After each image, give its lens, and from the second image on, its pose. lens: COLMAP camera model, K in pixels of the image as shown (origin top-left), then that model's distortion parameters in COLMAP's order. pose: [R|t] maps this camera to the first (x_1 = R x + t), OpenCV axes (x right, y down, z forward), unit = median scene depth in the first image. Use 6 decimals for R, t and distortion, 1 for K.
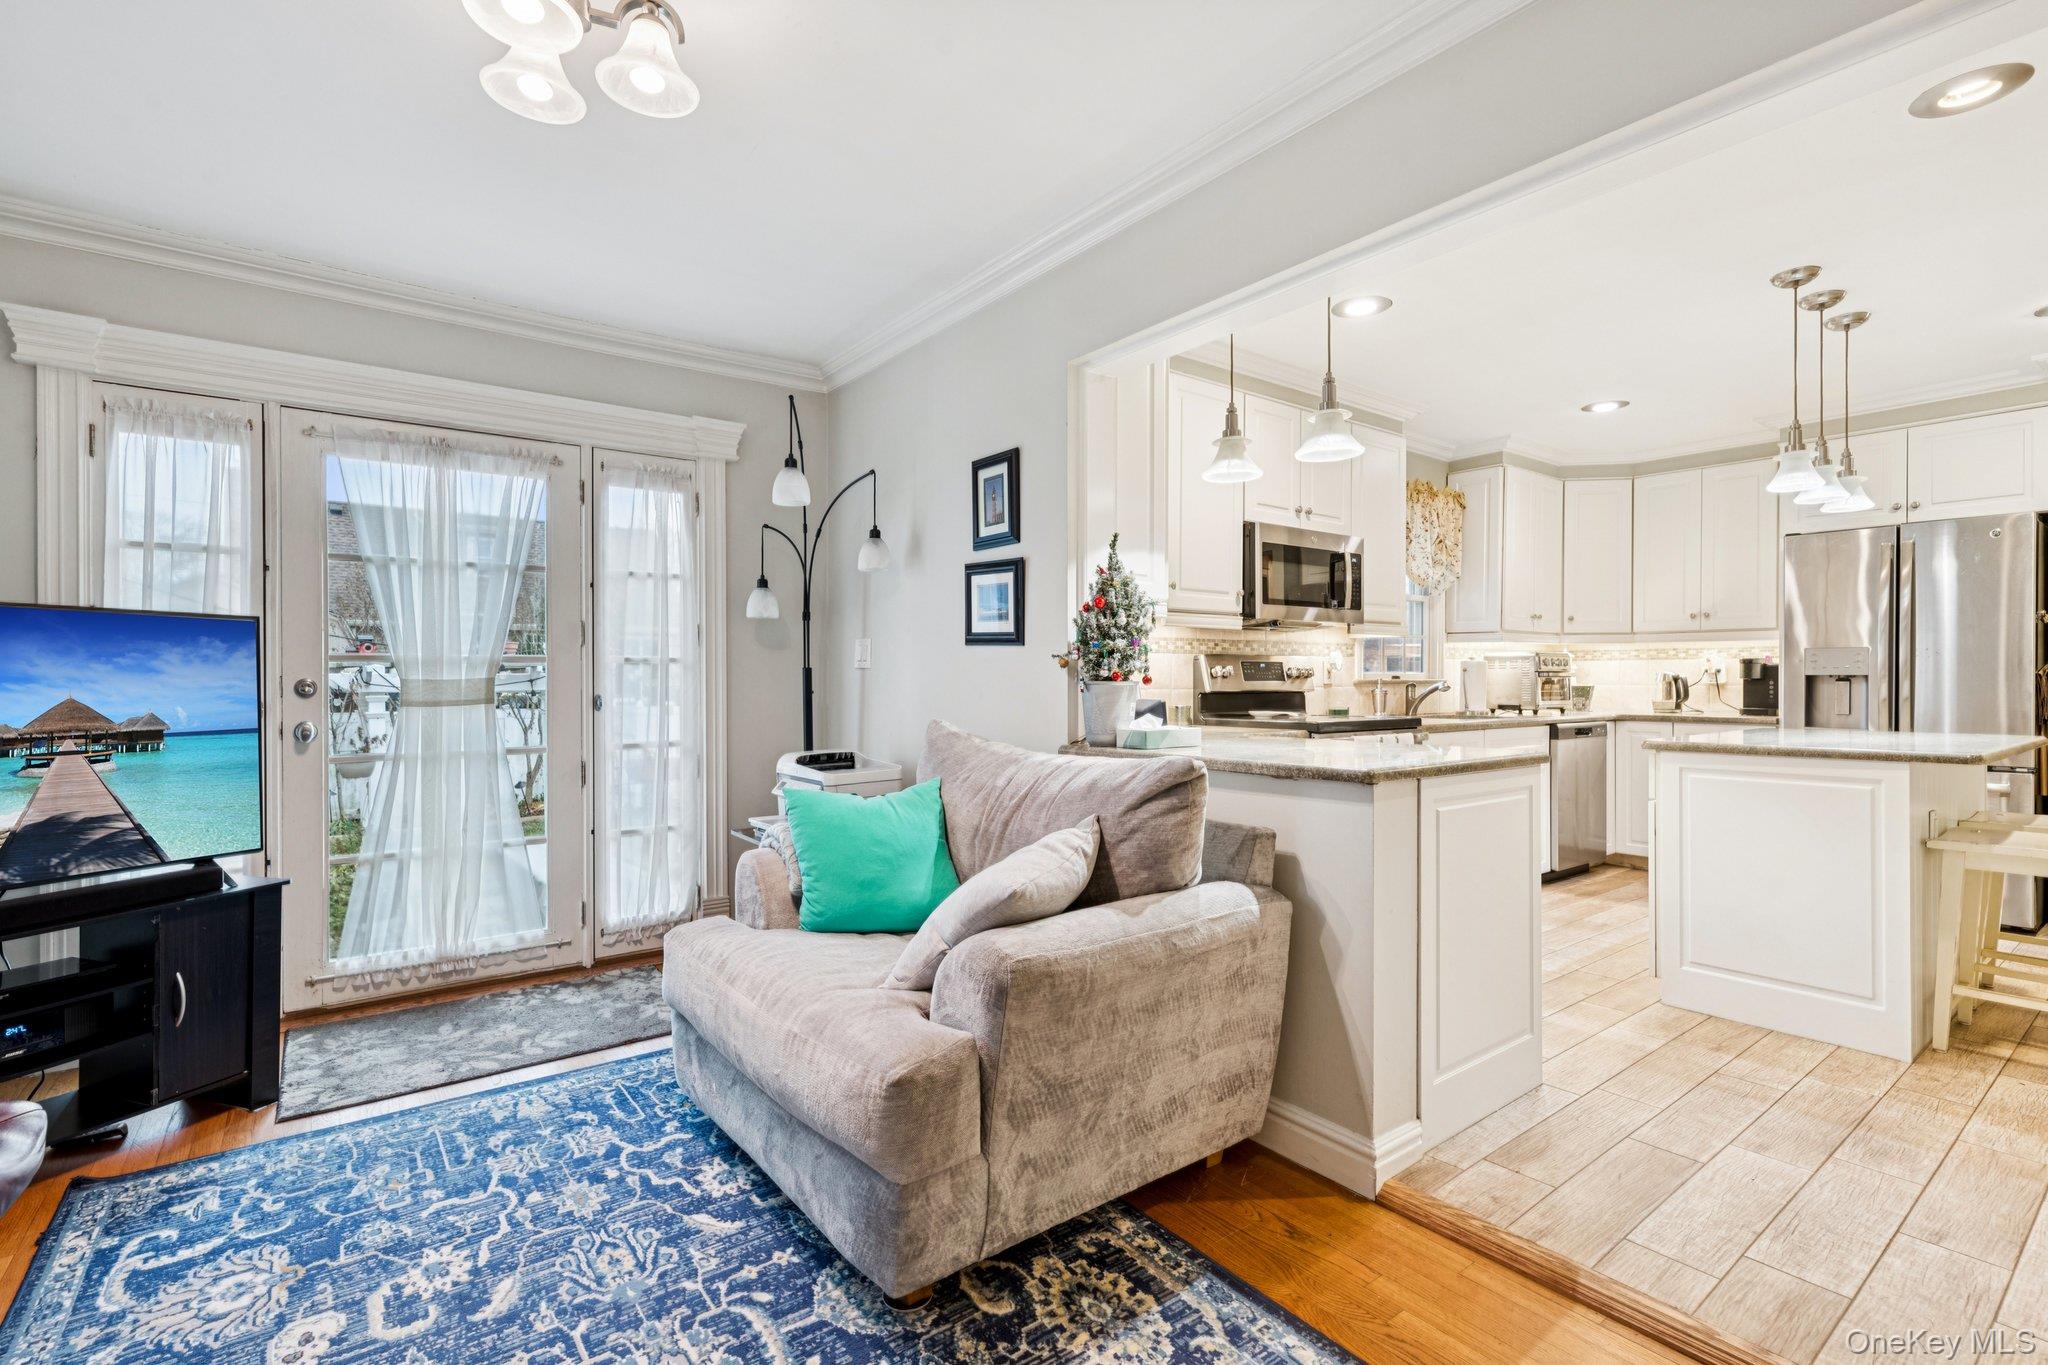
lens RADIAL K [[935.4, 0, 1016.9], [0, 935.4, 678.1], [0, 0, 1]] dist [0.002987, -0.000252]
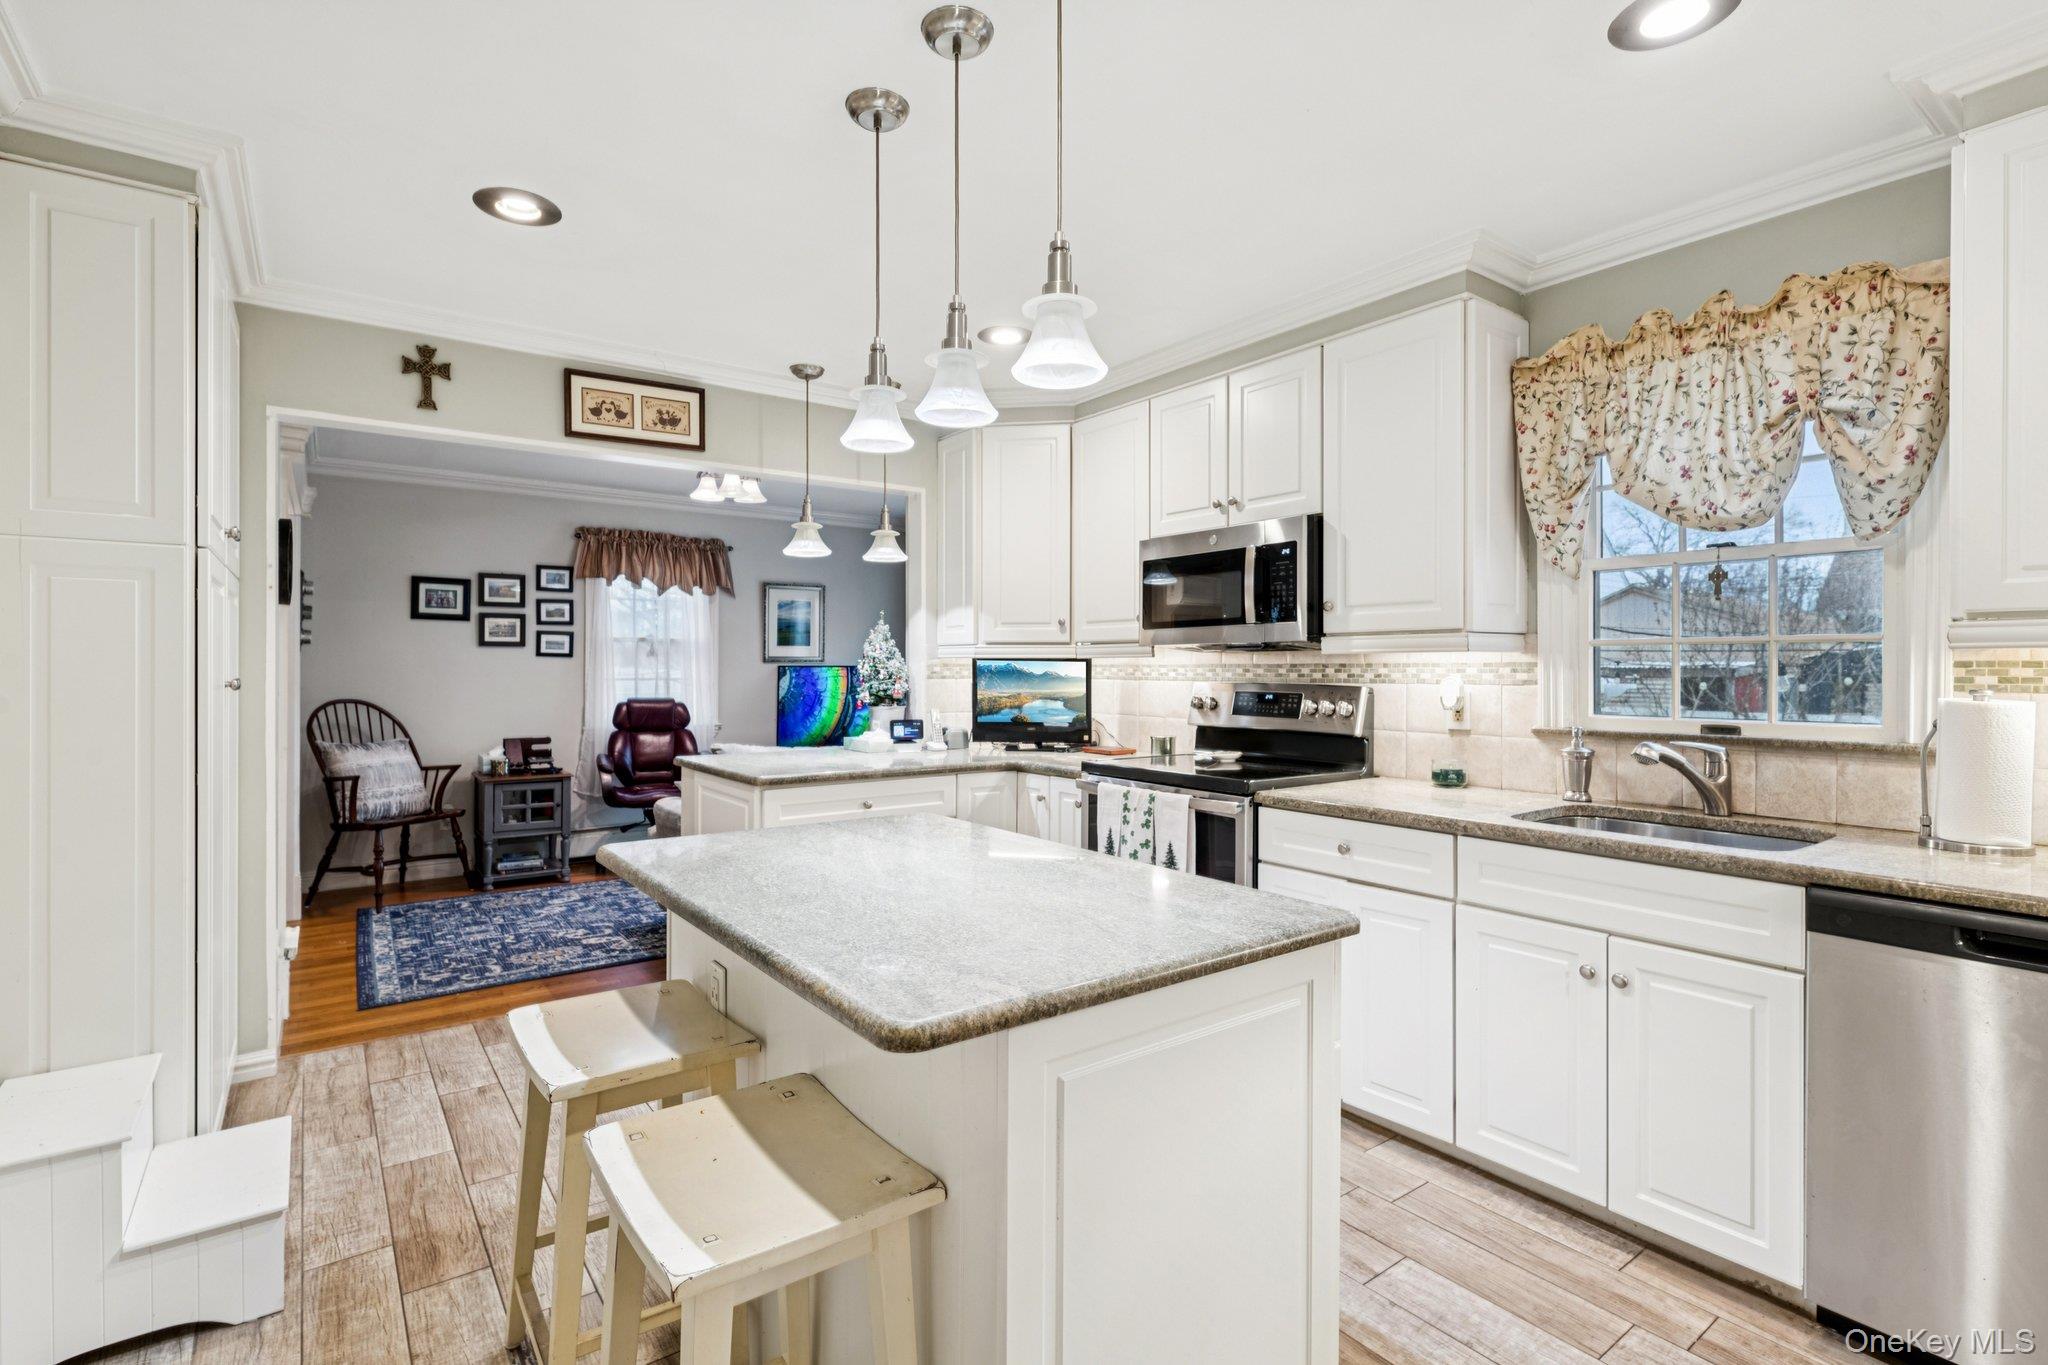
lens RADIAL K [[954.9, 0, 1026.4], [0, 954.9, 666.1], [0, 0, 1]] dist [0.002280, -0.001132]
pose [[-0.006928, -0.000452, -0.999976, 0.953227], [0.000486, 1.000000, -0.000455, -0.034304], [0.999976, -0.000490, -0.006928, 0.712946]]
